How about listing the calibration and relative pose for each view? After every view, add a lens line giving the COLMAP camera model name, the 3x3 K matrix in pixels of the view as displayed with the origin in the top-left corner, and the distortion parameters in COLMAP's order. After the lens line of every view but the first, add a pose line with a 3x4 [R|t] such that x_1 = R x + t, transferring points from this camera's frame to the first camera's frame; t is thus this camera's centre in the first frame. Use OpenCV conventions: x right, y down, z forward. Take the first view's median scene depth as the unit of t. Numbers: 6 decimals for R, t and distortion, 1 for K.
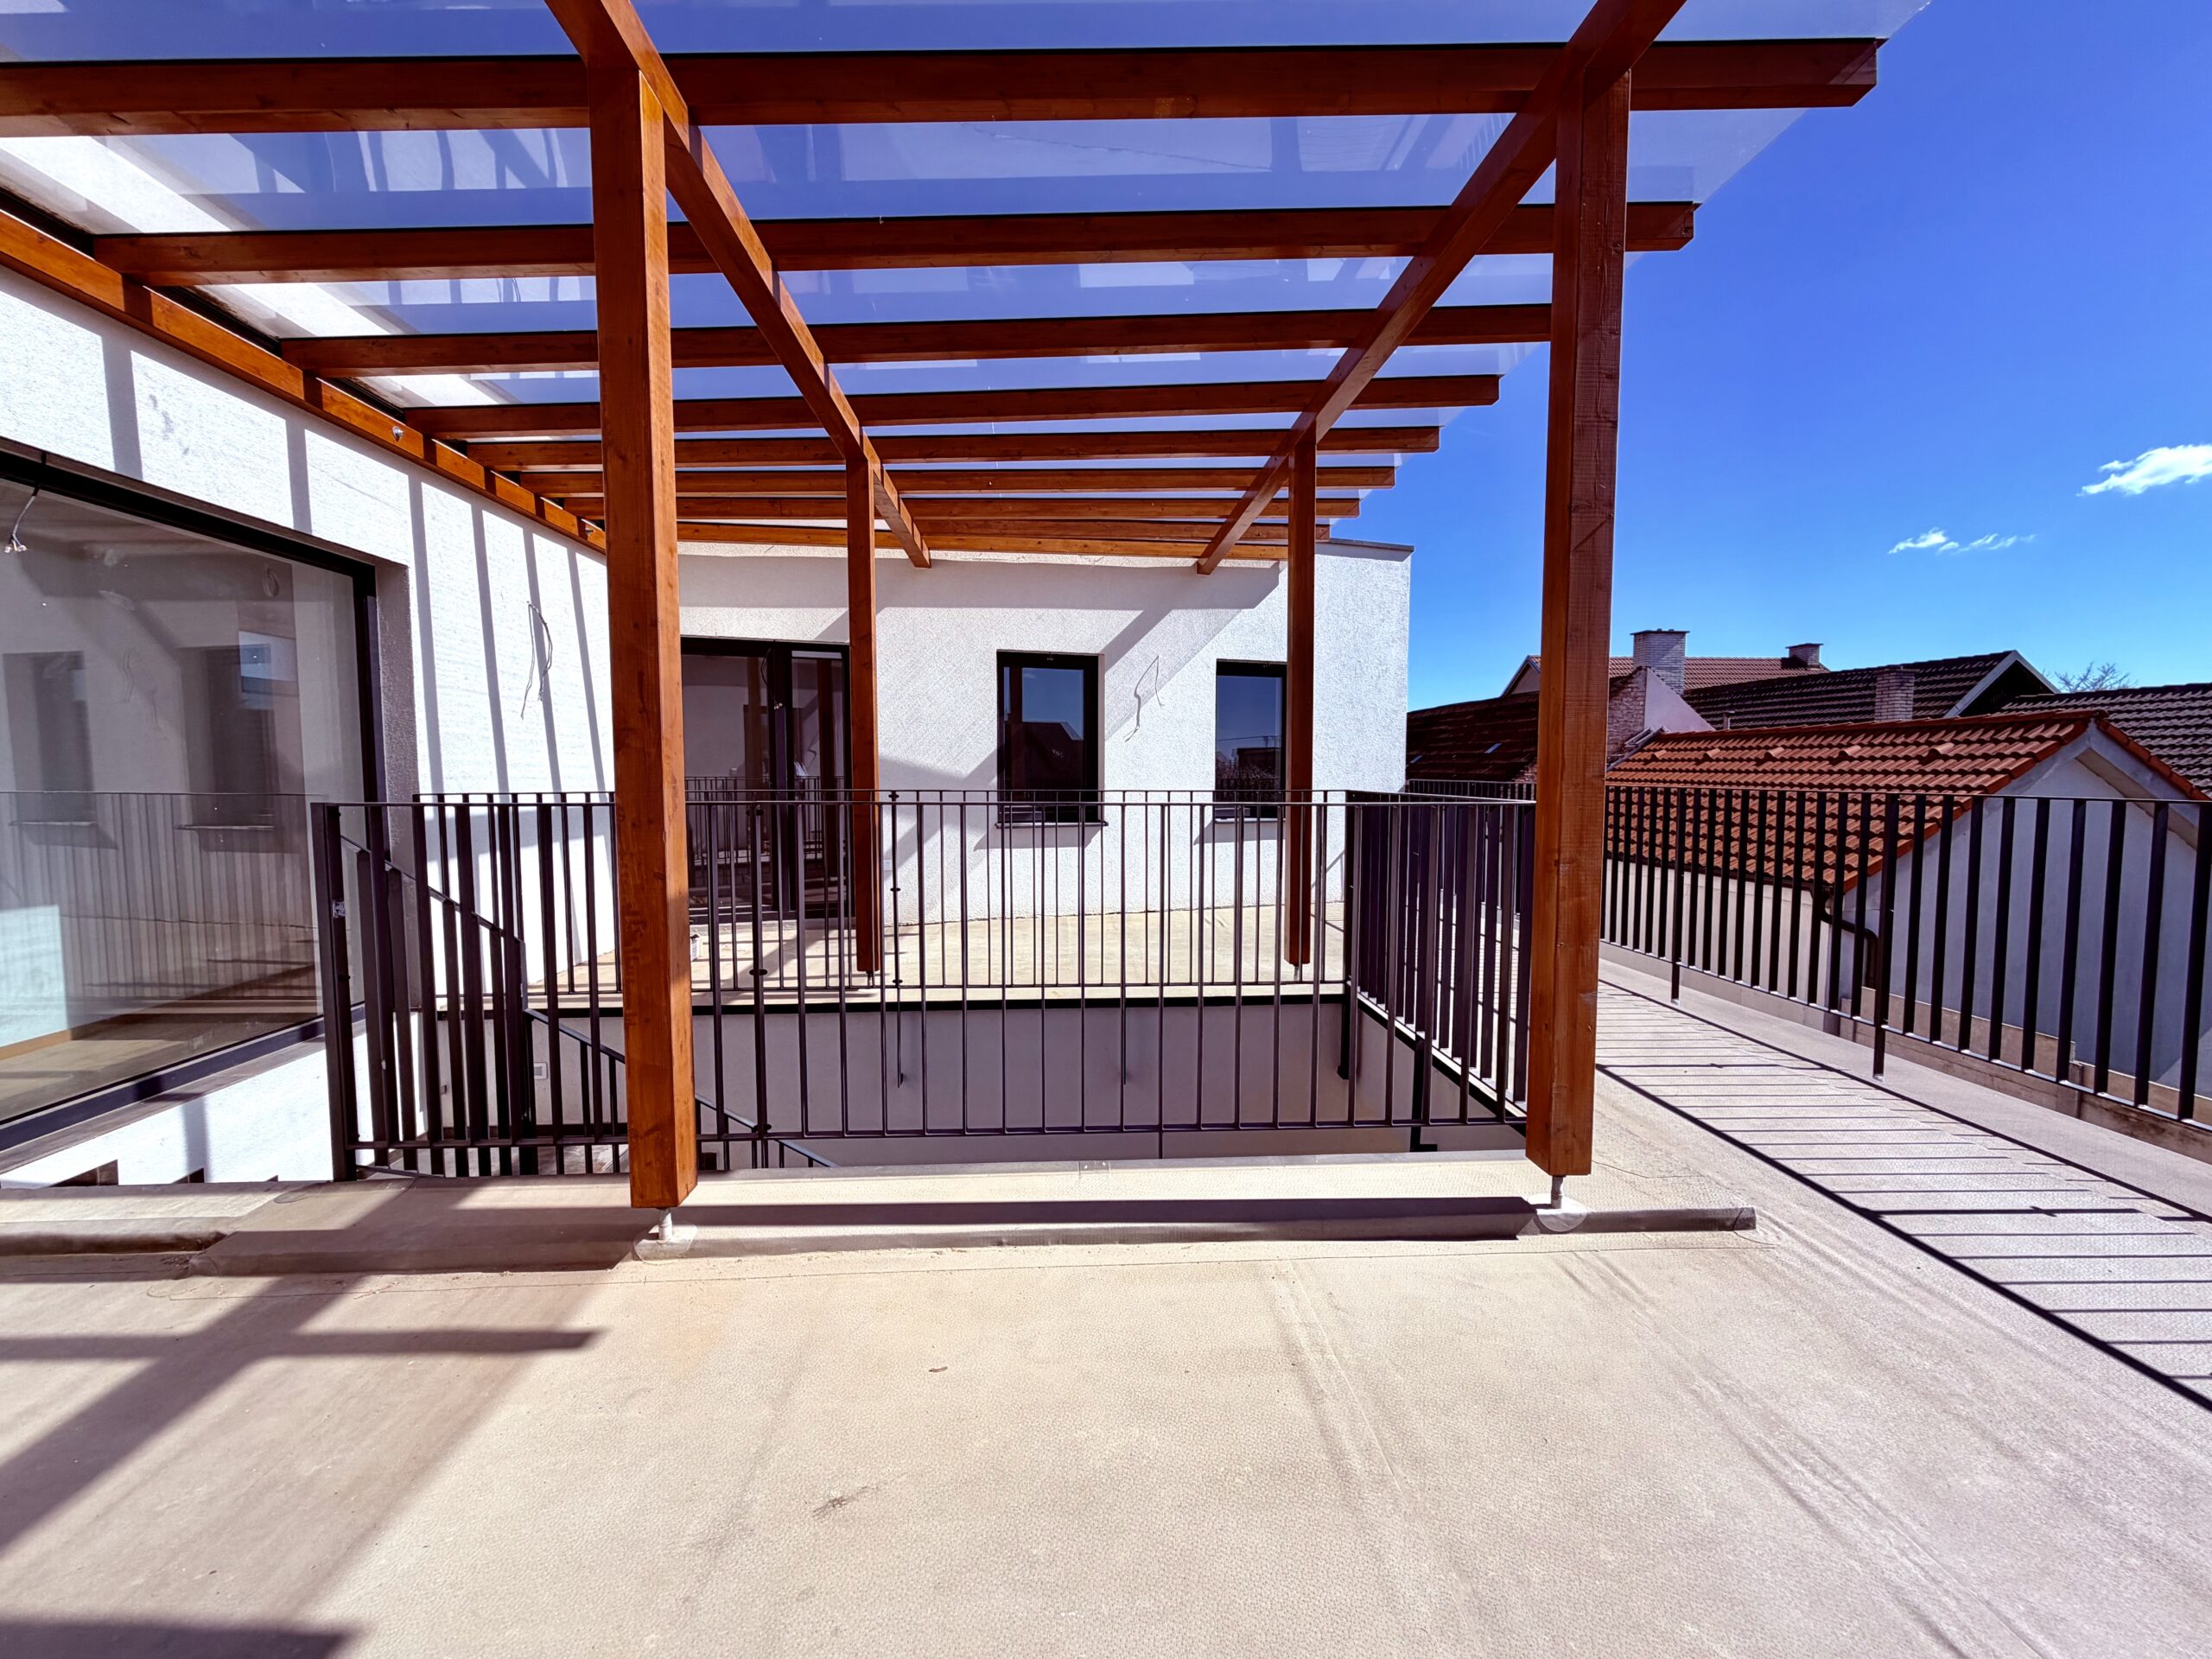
lens RADIAL K [[874.9, 0, 1106.0], [0, 874.9, 829.5], [0, 0, 1]] dist [-0.000105, 0.000192]
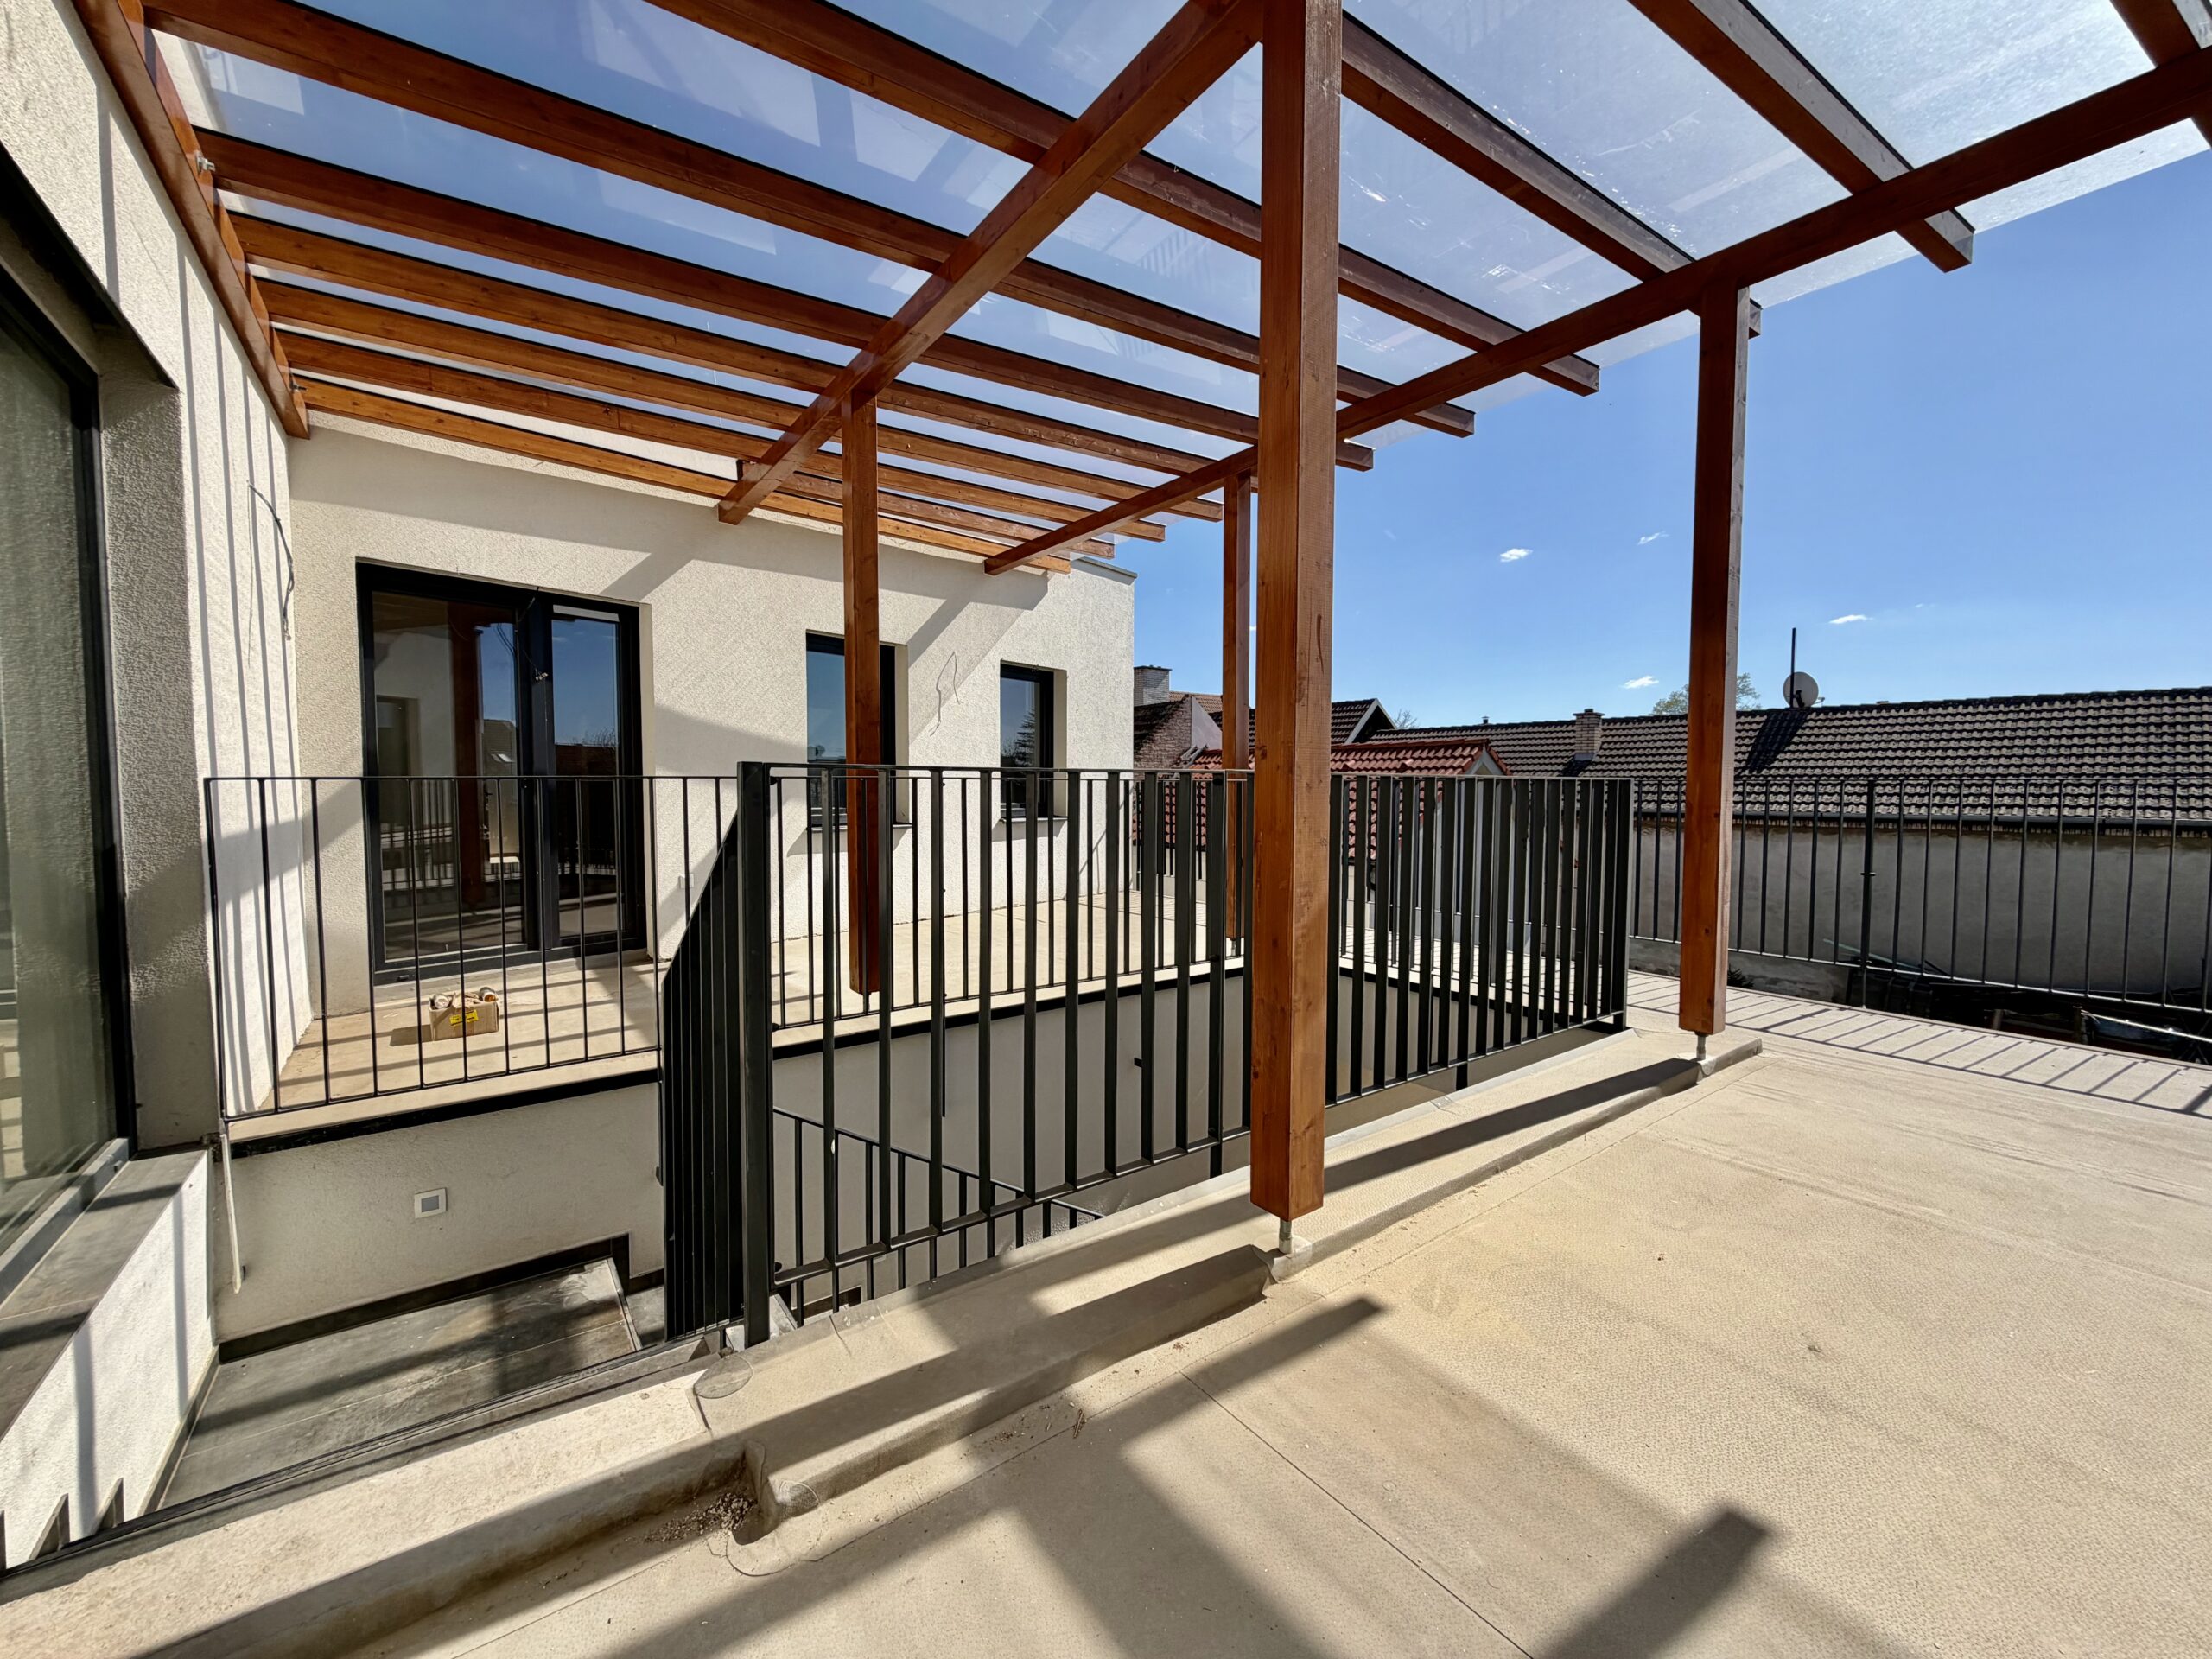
lens RADIAL K [[877.0, 0, 1097.5], [0, 877.0, 823.9], [0, 0, 1]] dist [0.000933, 0.000324]
pose [[0.841692, -0.023109, 0.539464, -0.348930], [0.035948, 0.999265, -0.013282, 0.011566], [-0.538761, 0.030572, 0.841904, 0.104644]]
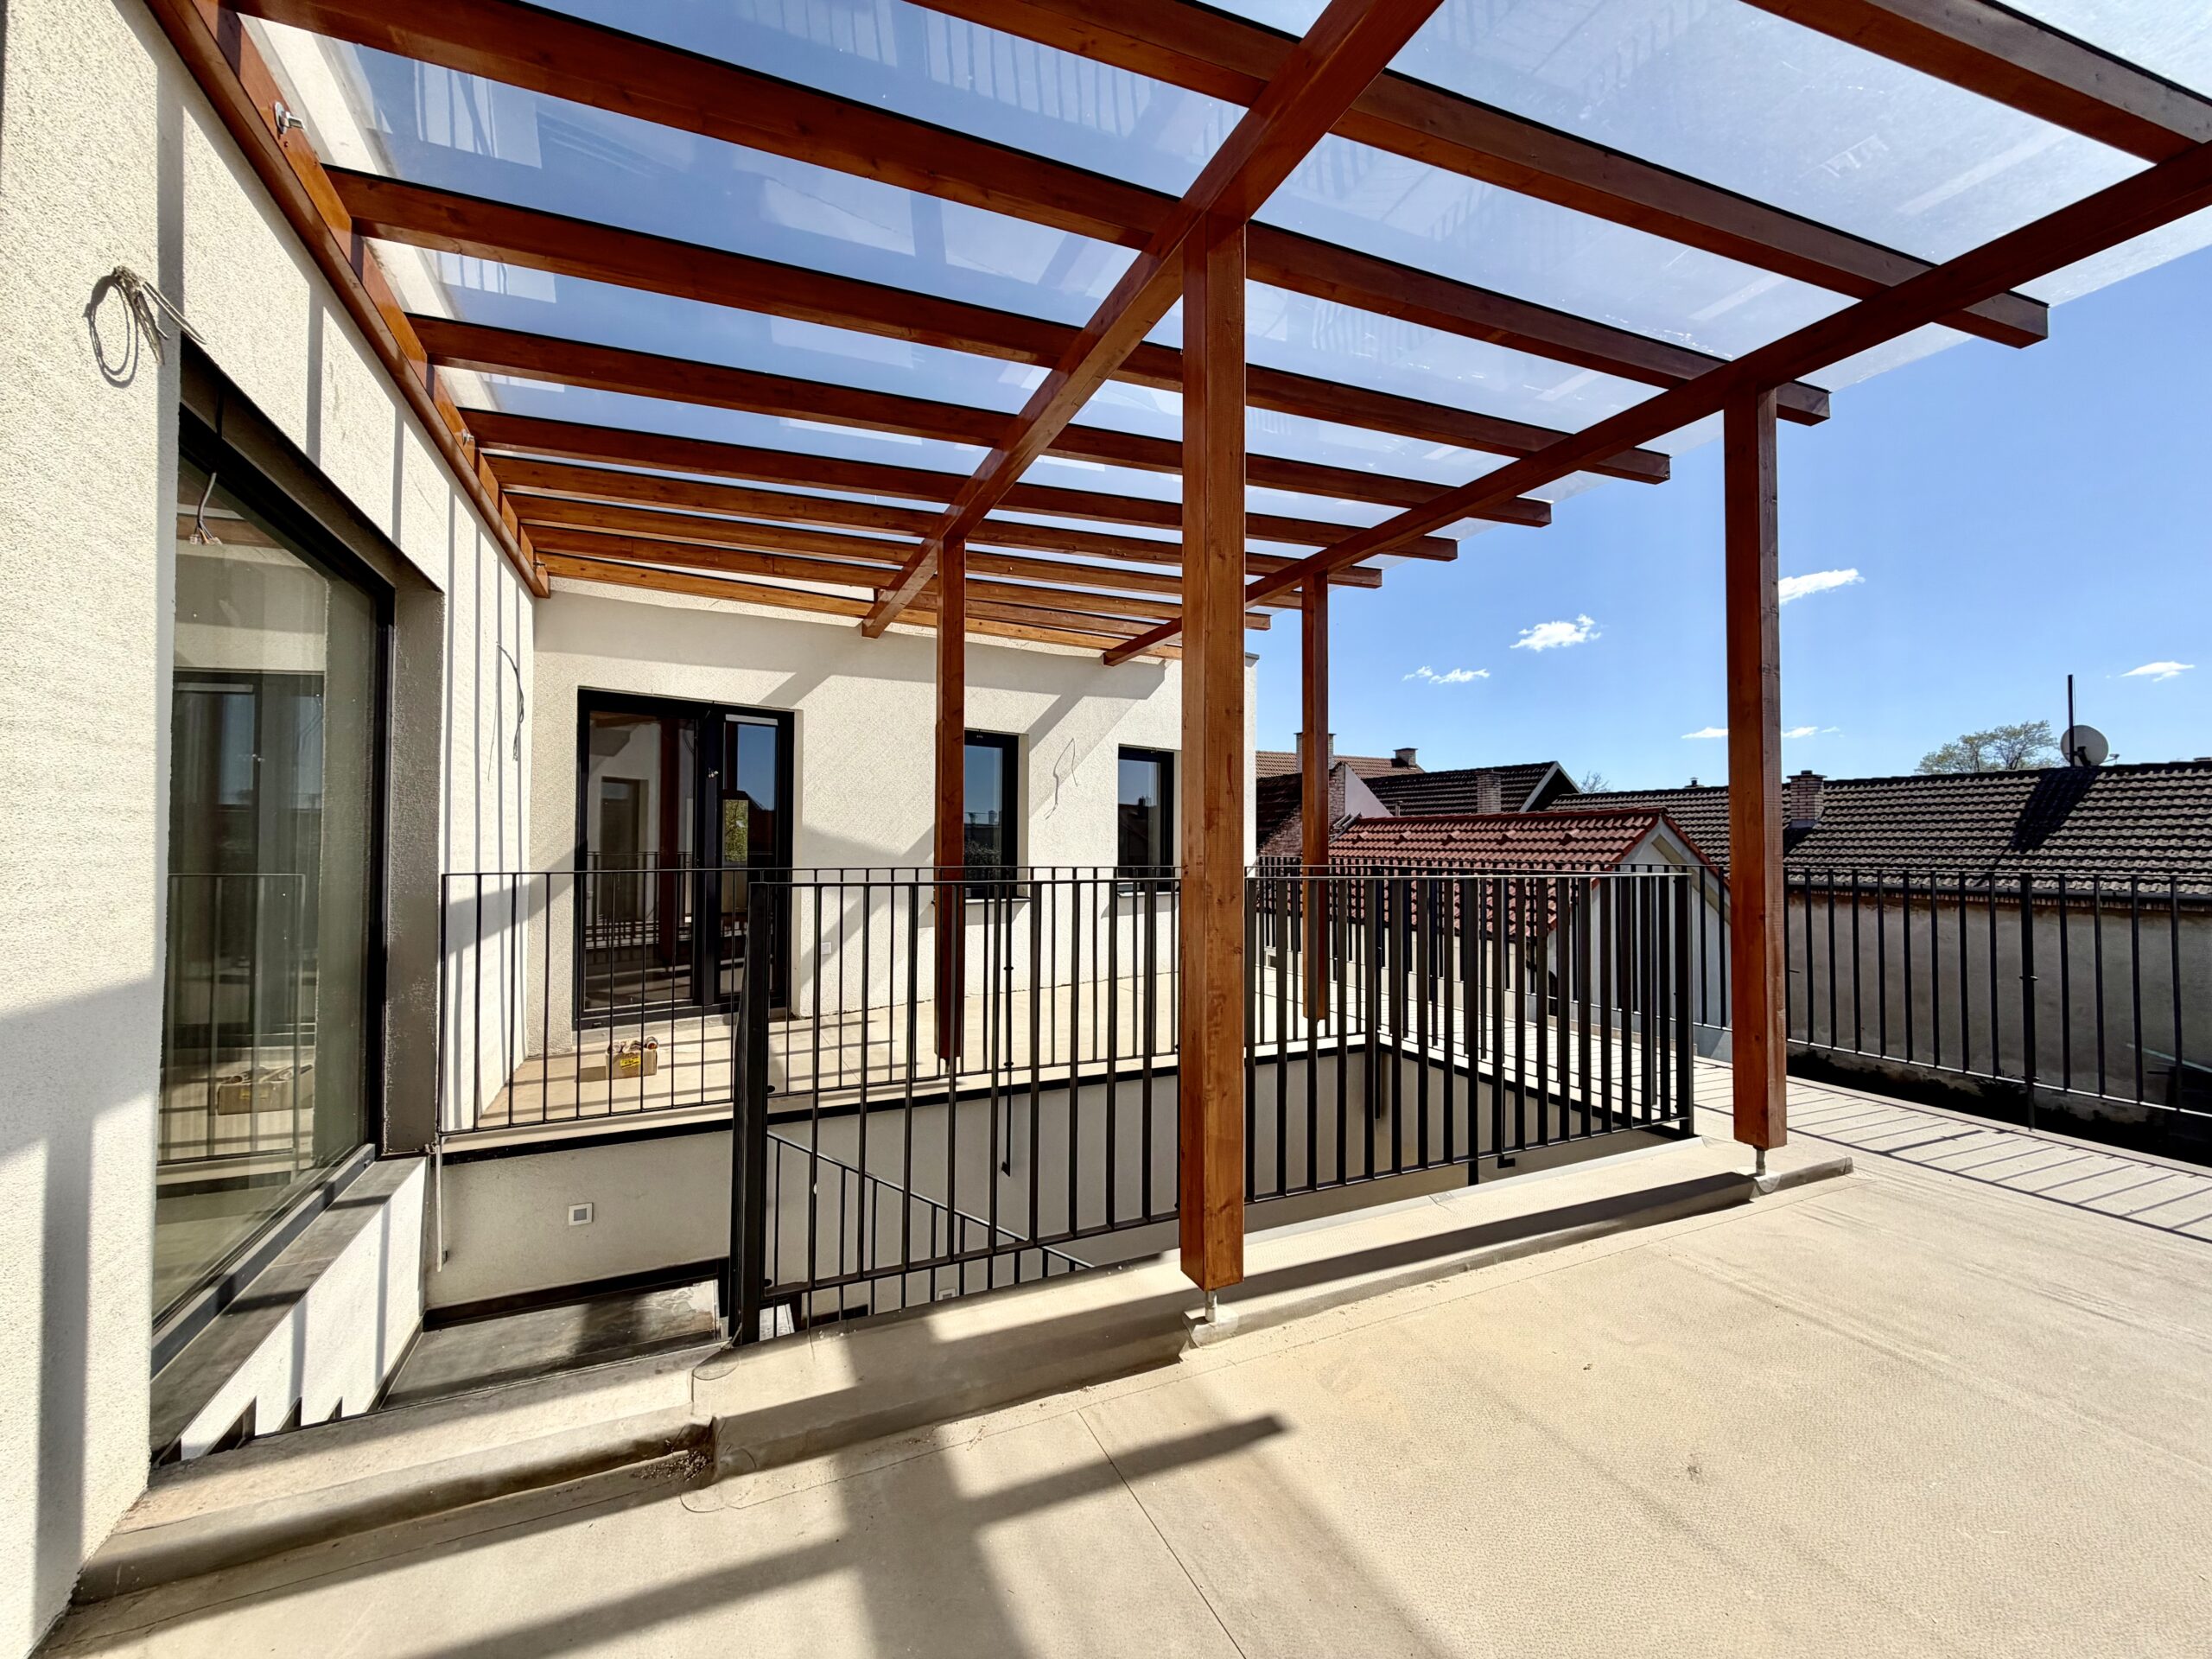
lens RADIAL K [[874.7, 0, 1100.9], [0, 874.7, 826.8], [0, 0, 1]] dist [0.001083, 0.000345]
pose [[0.930706, 0.012623, 0.365551, -0.303241], [0.020433, 0.996050, -0.086417, -0.001347], [-0.365198, 0.087898, 0.926771, 0.025512]]
